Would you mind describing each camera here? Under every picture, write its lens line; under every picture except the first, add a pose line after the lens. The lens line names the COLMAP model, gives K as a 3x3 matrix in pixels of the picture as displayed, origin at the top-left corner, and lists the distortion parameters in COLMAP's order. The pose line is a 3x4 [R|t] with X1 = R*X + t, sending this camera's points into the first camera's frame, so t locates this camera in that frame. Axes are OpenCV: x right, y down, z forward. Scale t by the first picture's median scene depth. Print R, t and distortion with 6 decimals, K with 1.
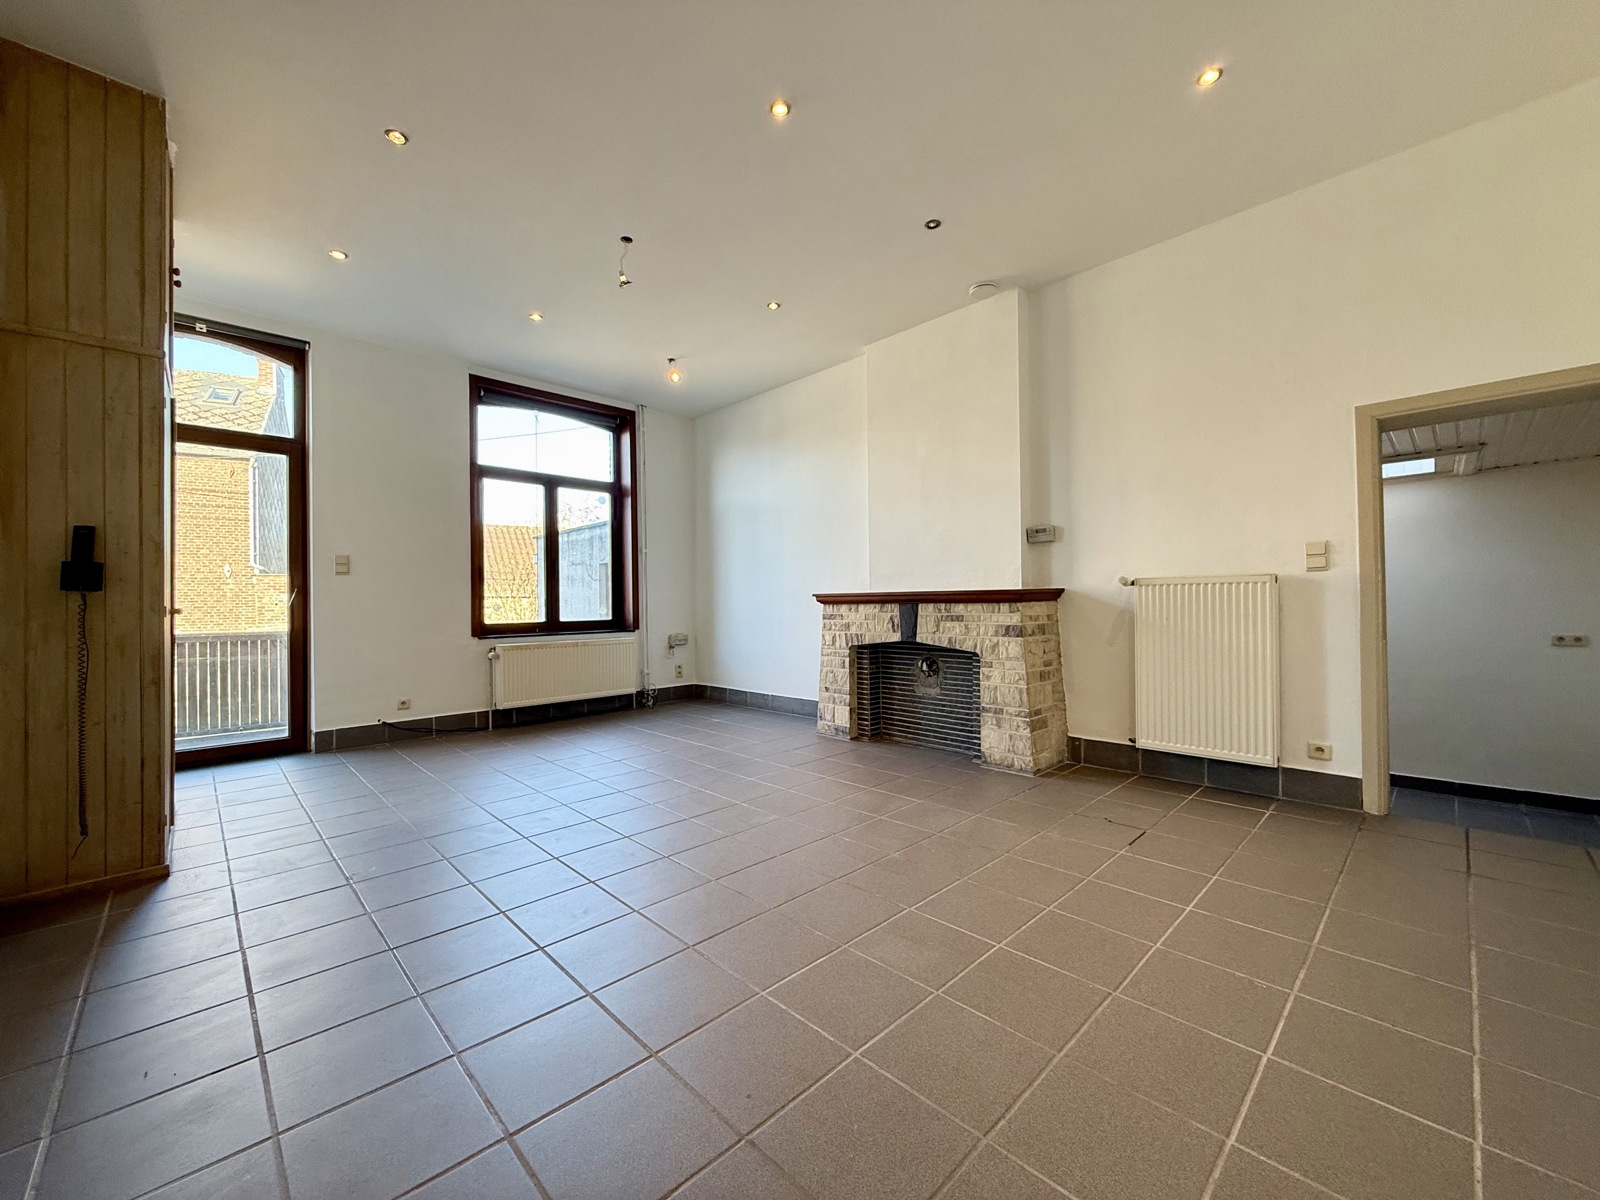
lens RADIAL K [[634.6, 0, 796.9], [0, 634.6, 601.0], [0, 0, 1]] dist [0.000809, -0.000364]
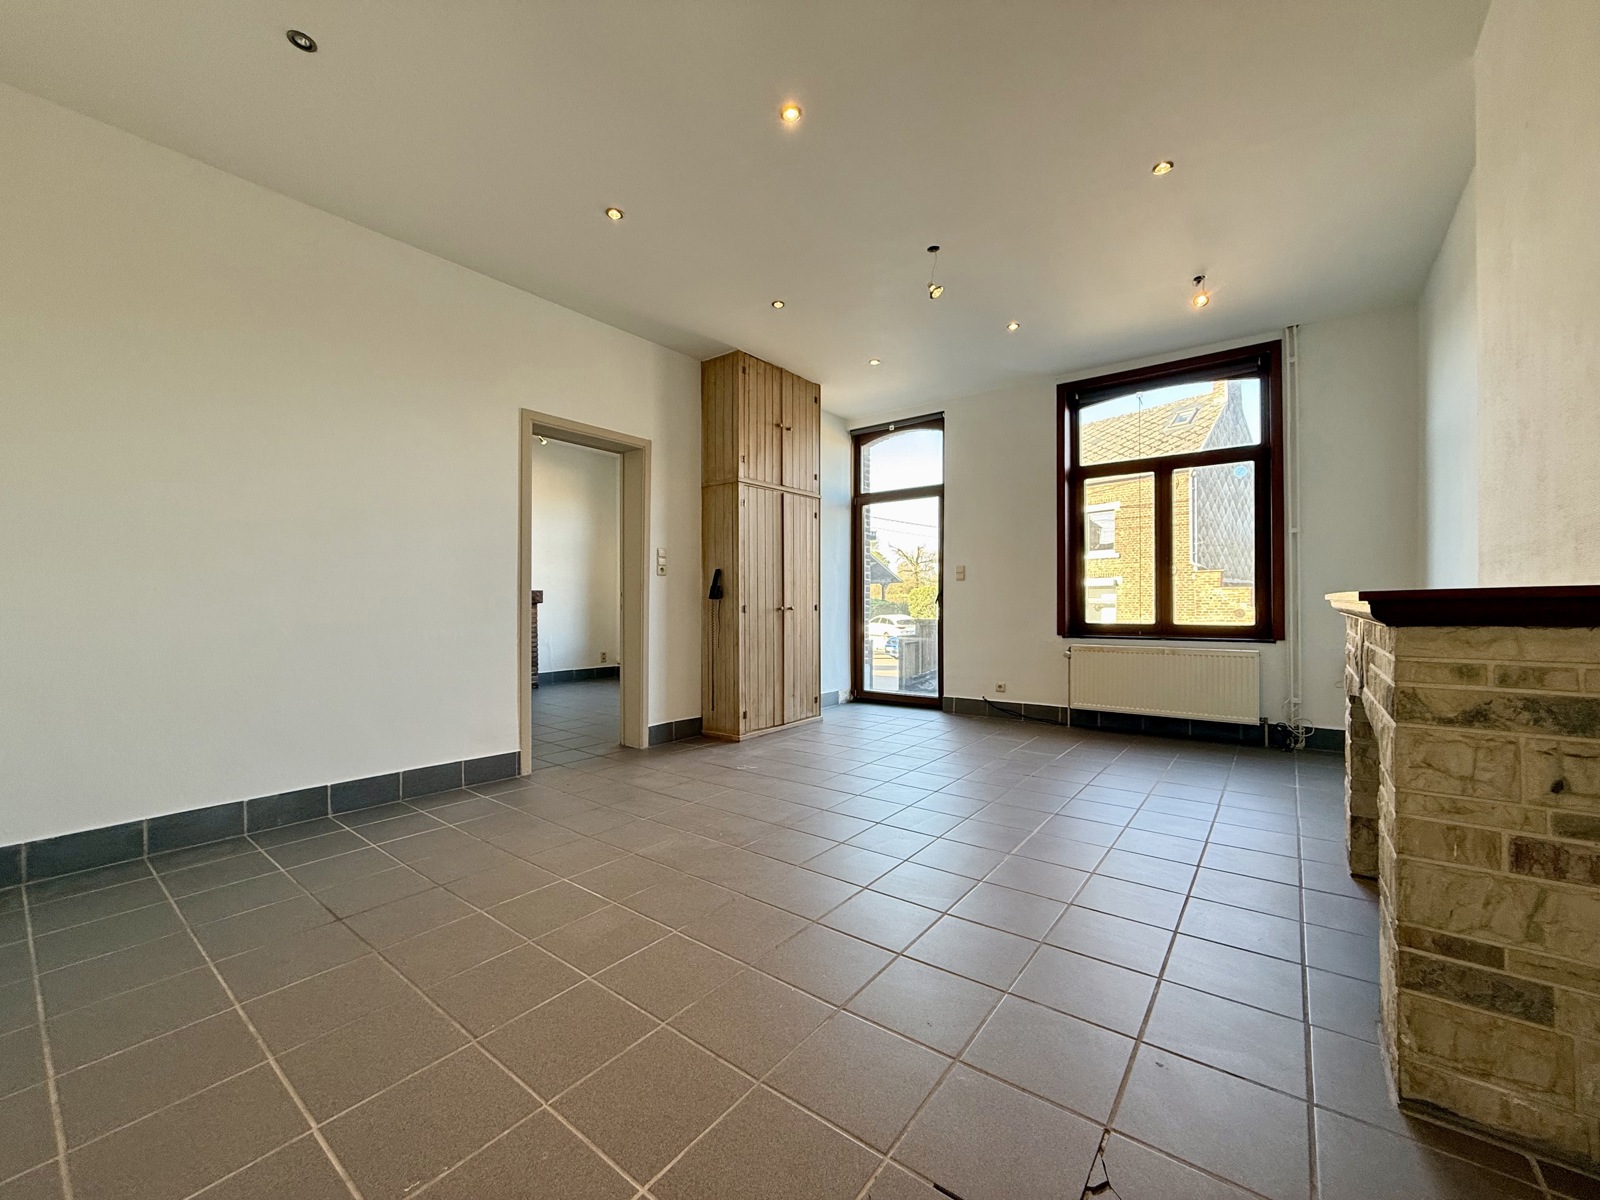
lens RADIAL K [[634.6, 0, 796.1], [0, 634.6, 601.7], [0, 0, 1]] dist [0.000809, -0.000364]
pose [[0.145685, 0.010161, -0.989279, 0.542786], [0.004990, 0.999927, 0.011005, -0.014294], [0.989319, -0.006539, 0.145623, 0.486701]]
